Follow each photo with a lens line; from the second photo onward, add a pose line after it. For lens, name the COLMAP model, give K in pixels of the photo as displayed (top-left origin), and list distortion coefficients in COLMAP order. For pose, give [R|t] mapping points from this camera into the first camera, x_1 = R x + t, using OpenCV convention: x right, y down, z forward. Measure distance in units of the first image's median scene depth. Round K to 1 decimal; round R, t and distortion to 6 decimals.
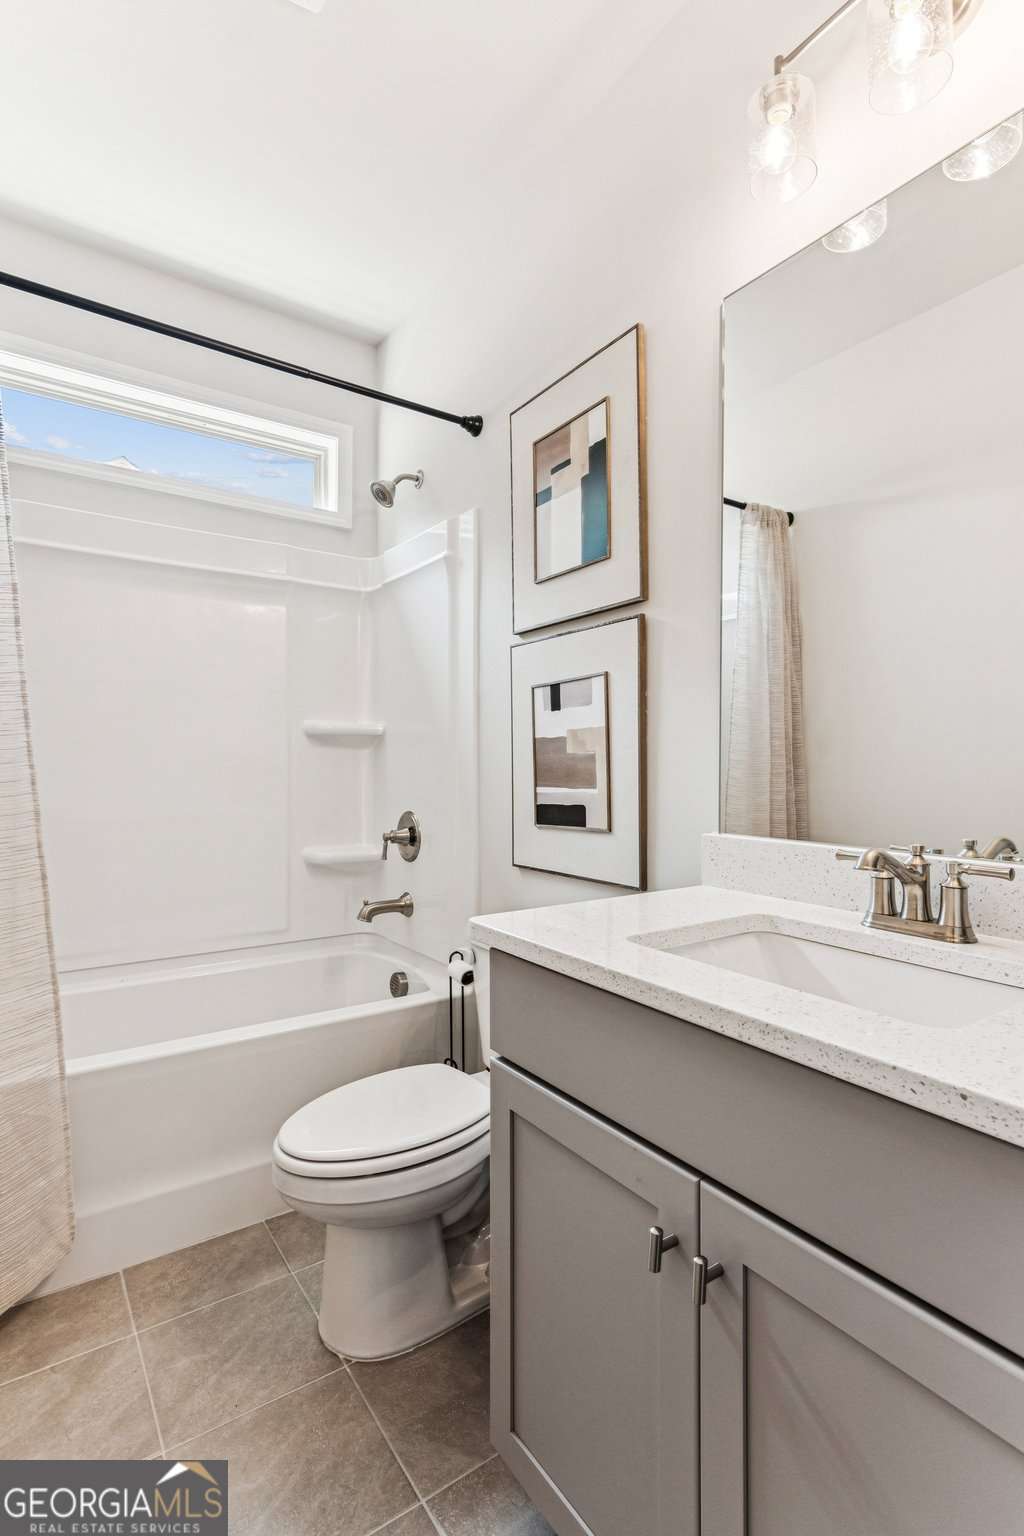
lens RADIAL K [[741.3, 0, 514.6], [0, 741.3, 762.4], [0, 0, 1]] dist [0.006517, -0.000722]
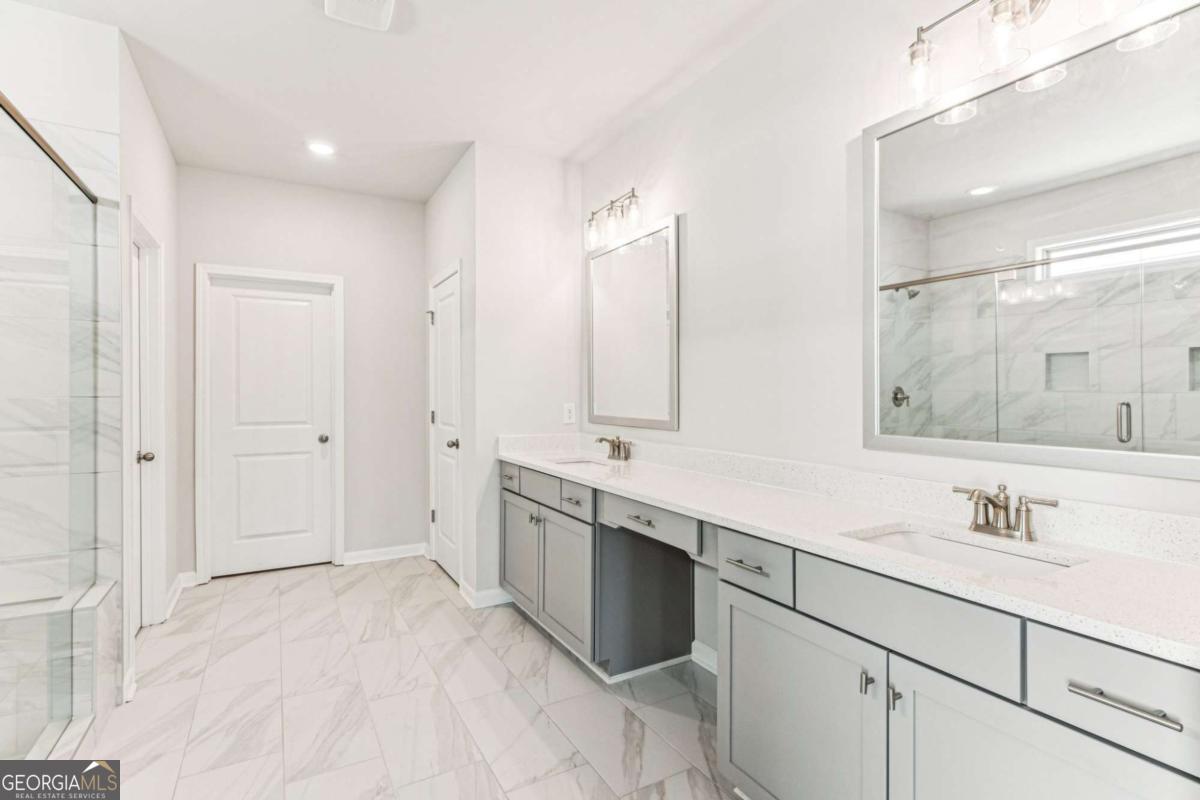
lens RADIAL K [[579.2, 0, 597.4], [0, 579.2, 397.8], [0, 0, 1]] dist [0.006517, -0.000722]
pose [[0.995024, 0.002823, -0.099600, -0.302505], [-0.001569, 0.999919, 0.012668, -0.121722], [0.099628, -0.012448, 0.994947, -0.510726]]
